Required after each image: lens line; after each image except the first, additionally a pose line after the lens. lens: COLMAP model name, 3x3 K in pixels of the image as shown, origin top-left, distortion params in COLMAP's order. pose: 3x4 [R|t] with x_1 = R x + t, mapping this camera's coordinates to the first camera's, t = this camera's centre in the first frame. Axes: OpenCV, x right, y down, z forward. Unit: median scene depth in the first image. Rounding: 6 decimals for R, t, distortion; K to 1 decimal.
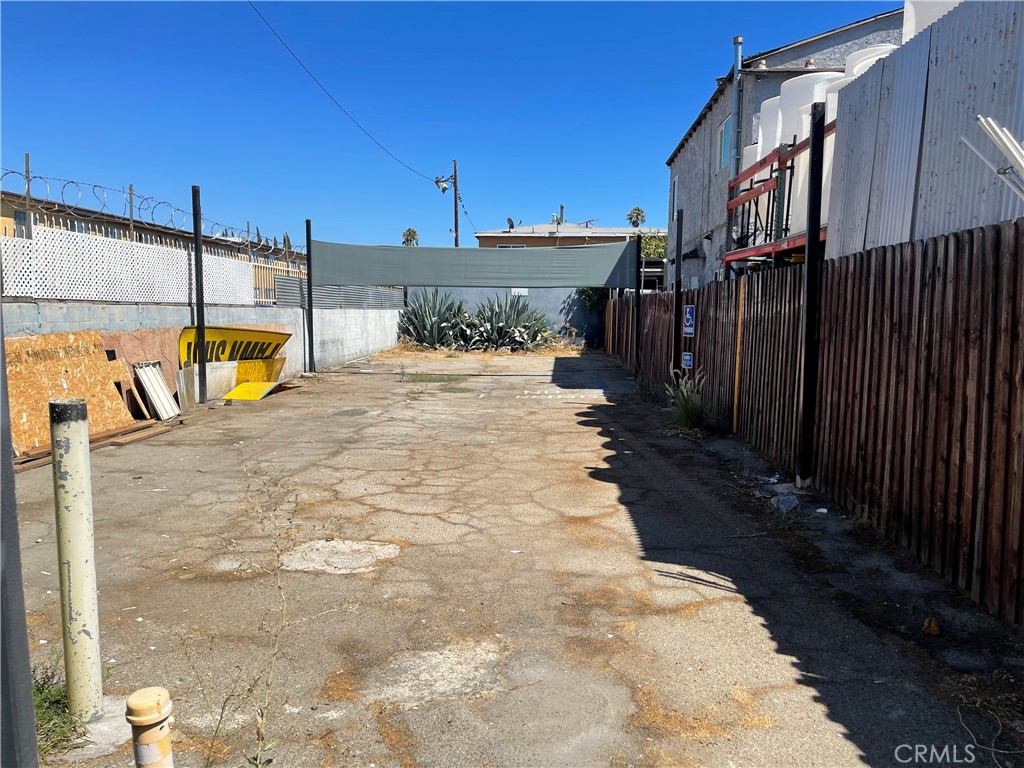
lens RADIAL K [[773.3, 0, 521.5], [0, 773.3, 390.9], [0, 0, 1]] dist [0.086225, -0.101965]
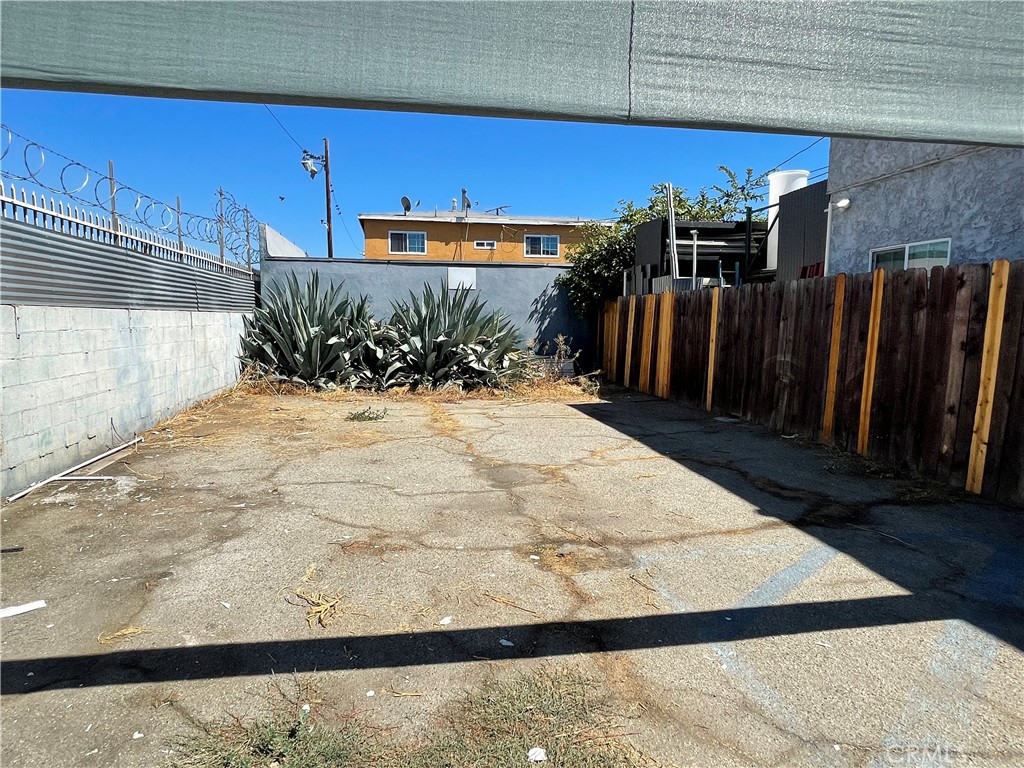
lens RADIAL K [[615.3, 0, 502.1], [0, 615.3, 380.2], [0, 0, 1]] dist [0.008180, -0.002438]
pose [[0.978772, -0.021788, 0.203792, -0.074242], [0.022253, 0.999752, 0.000007, -0.056568], [-0.203742, 0.004528, 0.979014, 0.571070]]
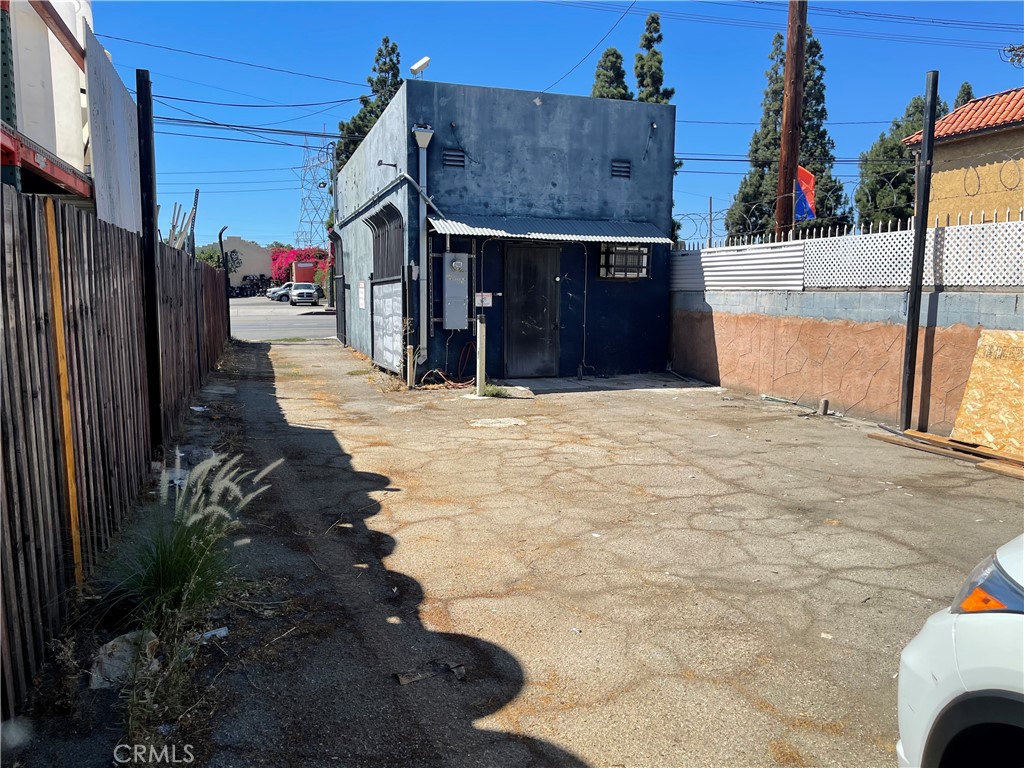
lens RADIAL K [[773.3, 0, 514.8], [0, 773.3, 388.1], [0, 0, 1]] dist [0.086225, -0.101965]
pose [[-0.936217, 0.031861, -0.349975, 0.069077], [-0.048138, 0.974867, 0.217524, -0.051031], [0.348110, 0.220496, -0.911154, 0.488621]]
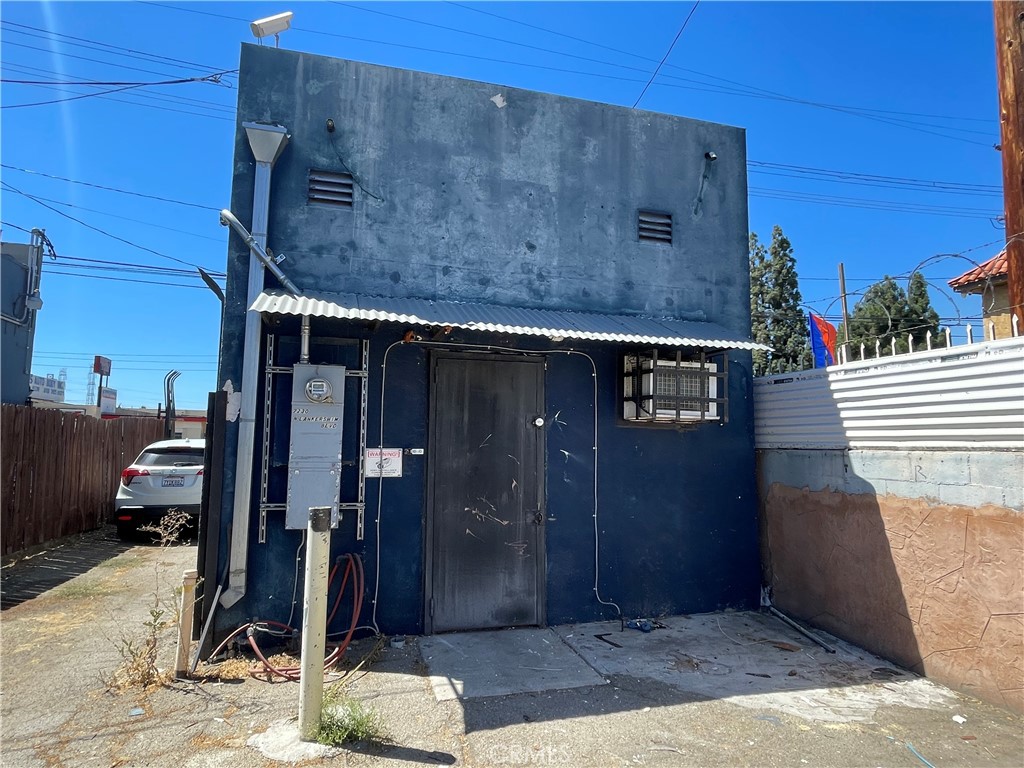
lens RADIAL K [[615.3, 0, 493.7], [0, 615.3, 372.1], [0, 0, 1]] dist [0.008180, -0.002438]
pose [[-0.958782, -0.052225, -0.279303, -0.051851], [-0.048304, 0.998614, -0.020905, -0.025960], [0.280008, -0.006552, -0.959975, 0.238079]]
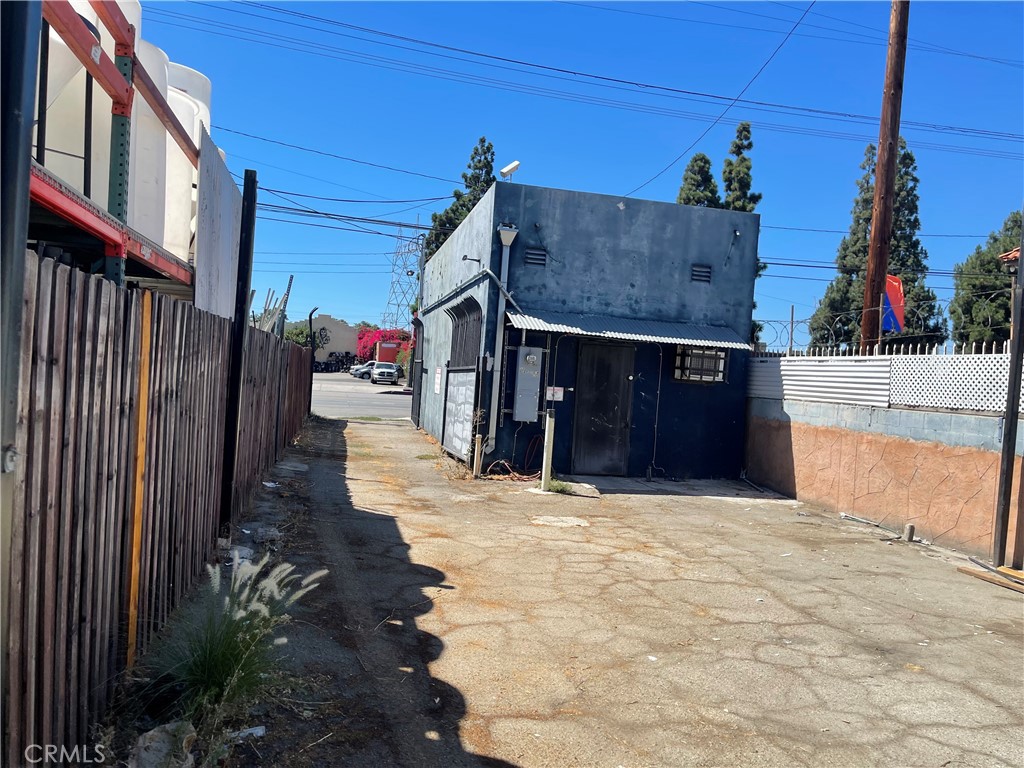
lens RADIAL K [[773.3, 0, 512.6], [0, 773.3, 395.2], [0, 0, 1]] dist [0.086225, -0.101965]
pose [[-0.964126, -0.063917, -0.257635, 0.066964], [-0.098482, 0.987438, 0.123565, -0.054955], [0.246500, 0.144505, -0.958309, 0.487197]]
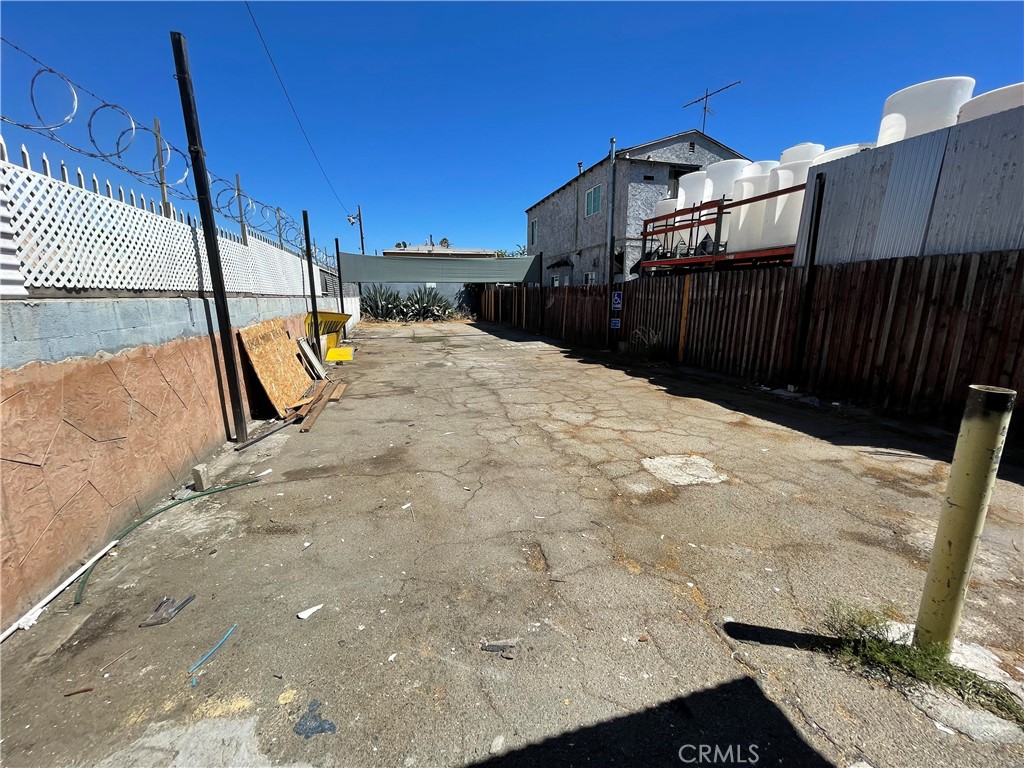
lens RADIAL K [[413.2, 0, 511.2], [0, 413.2, 385.8], [0, 0, 1]] dist [-0.005906, 0.002633]
pose [[0.949487, -0.081406, 0.303063, -0.137039], [0.047282, 0.991853, 0.118287, -0.008689], [-0.310223, -0.097983, 0.945601, 0.069481]]
